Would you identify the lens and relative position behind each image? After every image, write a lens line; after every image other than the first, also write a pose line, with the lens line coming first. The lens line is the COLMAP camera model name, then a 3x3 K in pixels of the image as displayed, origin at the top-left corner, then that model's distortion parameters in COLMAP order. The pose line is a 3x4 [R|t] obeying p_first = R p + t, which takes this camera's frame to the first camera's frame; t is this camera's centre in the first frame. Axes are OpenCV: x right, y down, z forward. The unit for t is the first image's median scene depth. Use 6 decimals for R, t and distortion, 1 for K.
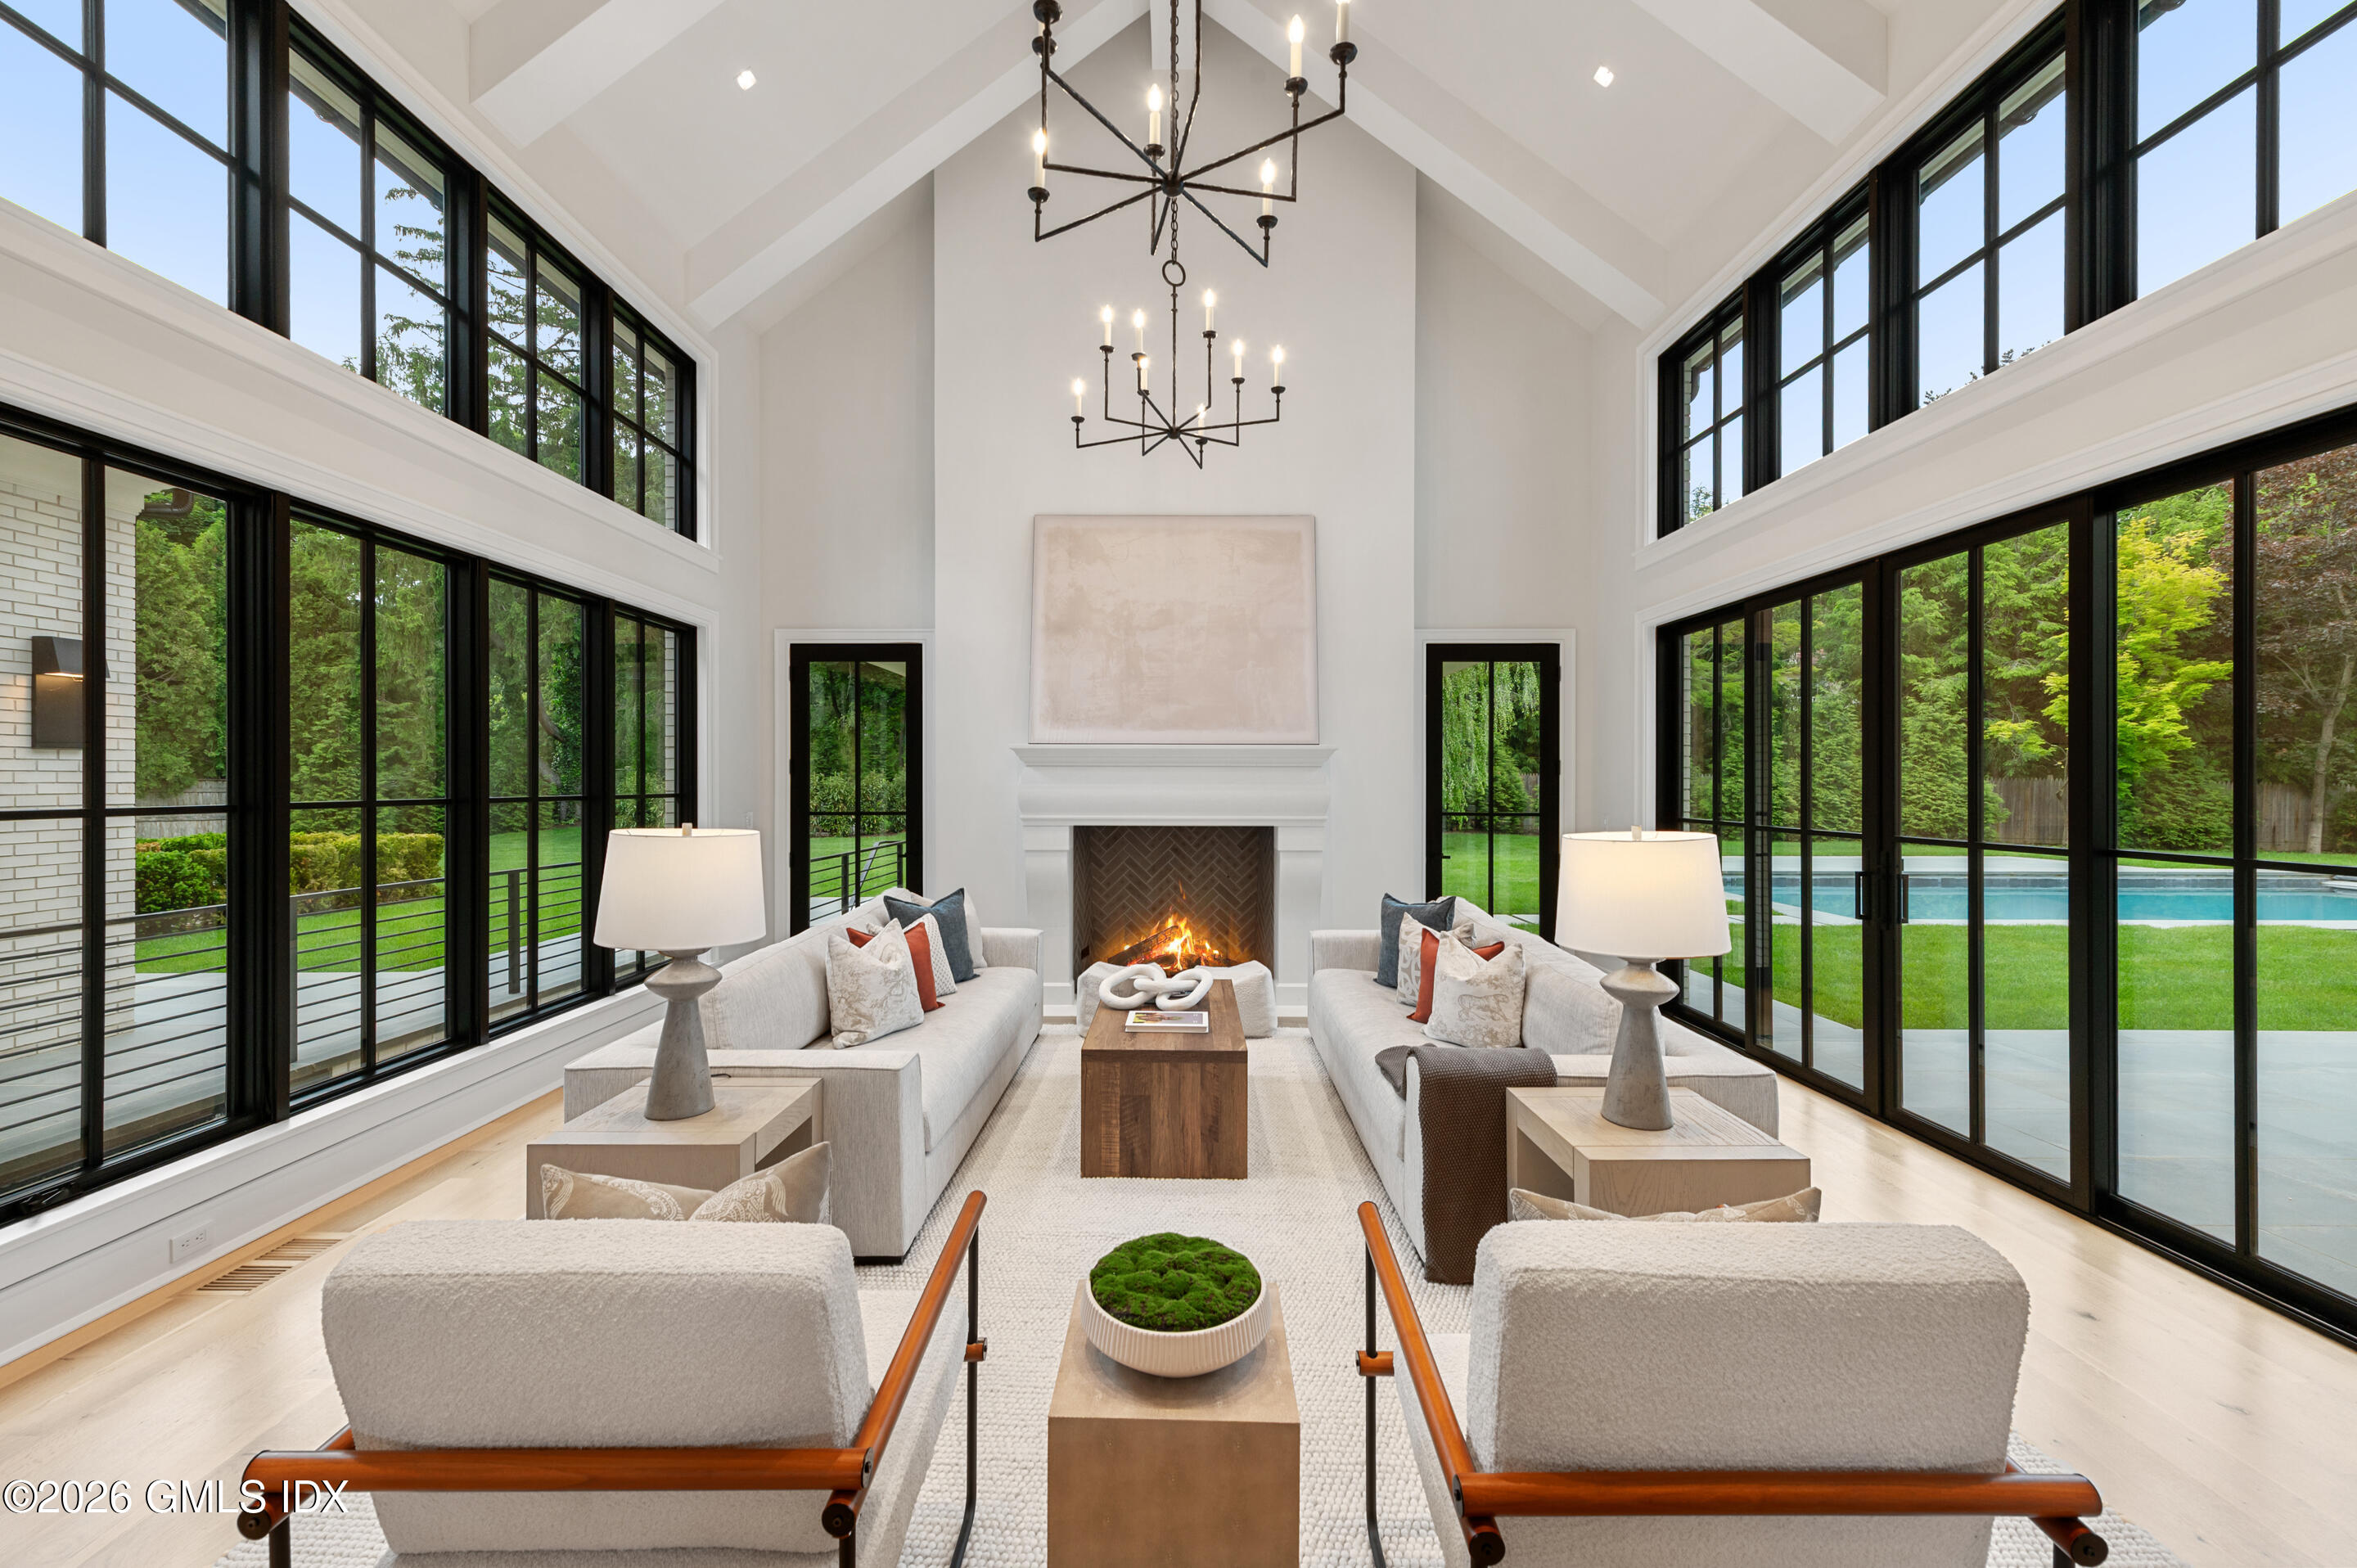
lens RADIAL K [[923.9, 0, 1171.6], [0, 923.9, 778.4], [0, 0, 1]] dist [0.016921, -0.004562]
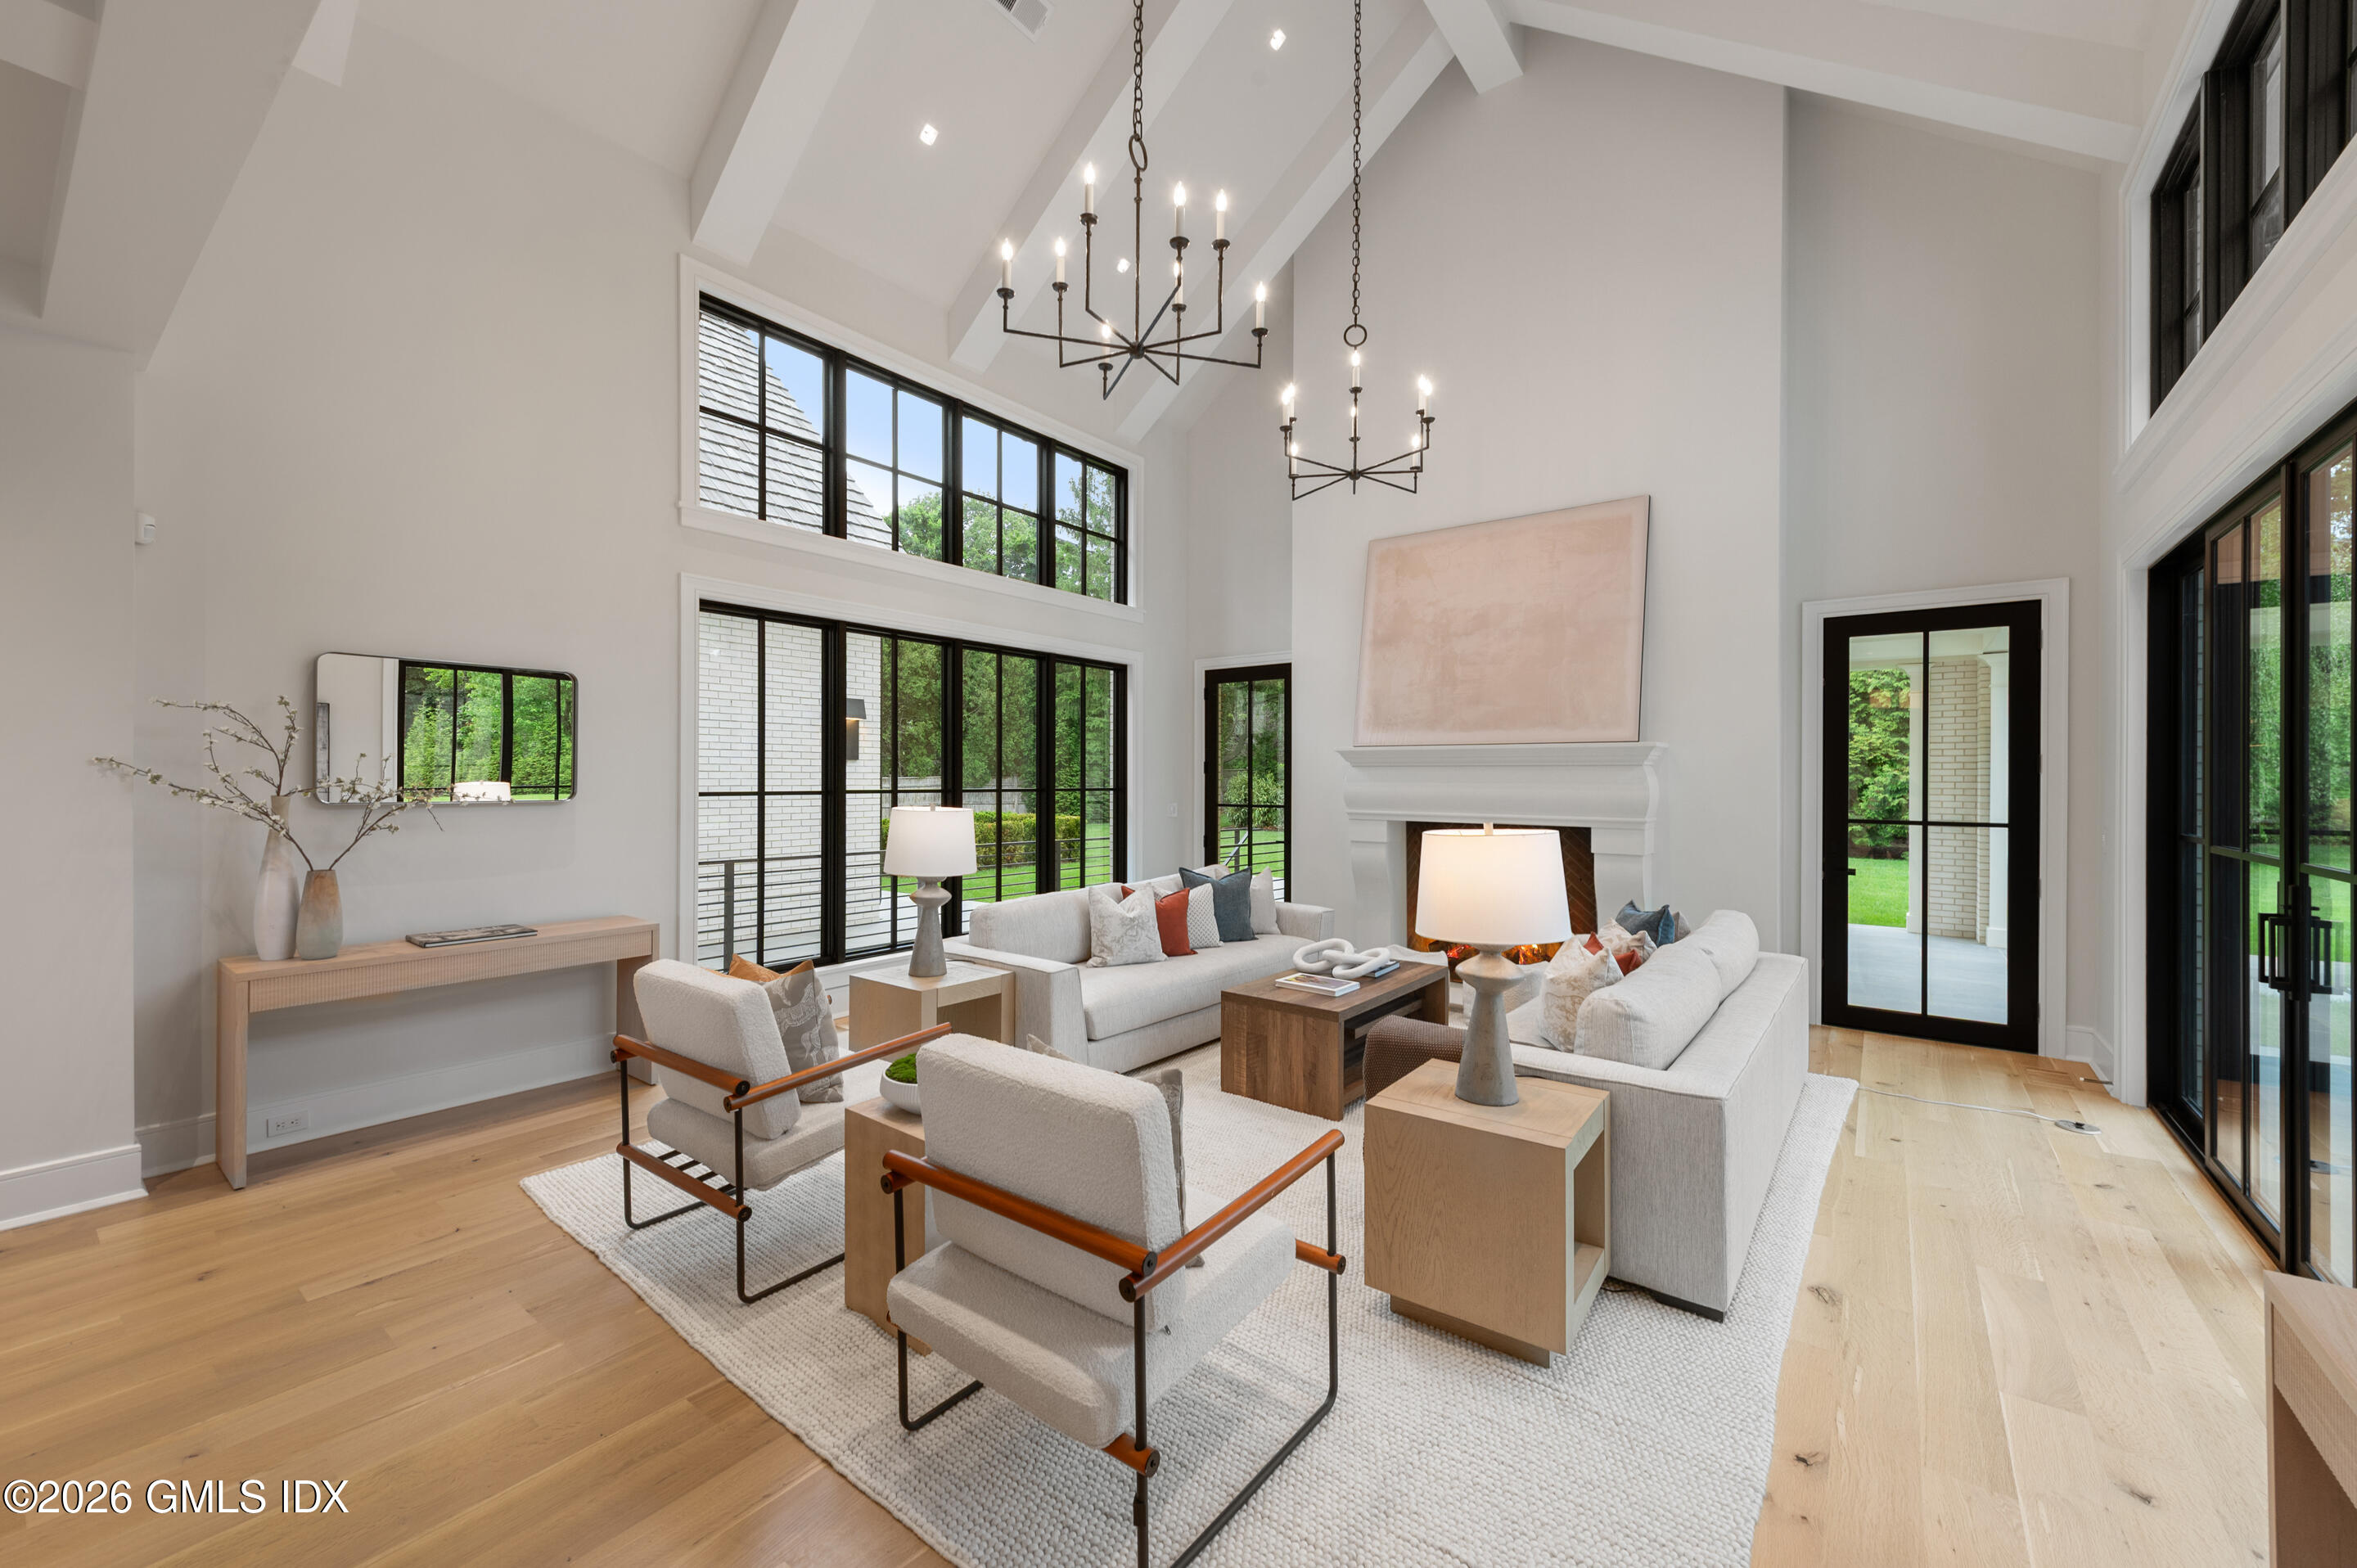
lens RADIAL K [[923.9, 0, 1171.6], [0, 923.9, 778.4], [0, 0, 1]] dist [0.016921, -0.004562]
pose [[0.794385, 0.002004, -0.607411, 0.358684], [-0.000806, 0.999997, 0.002245, -0.001405], [0.607414, -0.001294, 0.794385, -0.030956]]
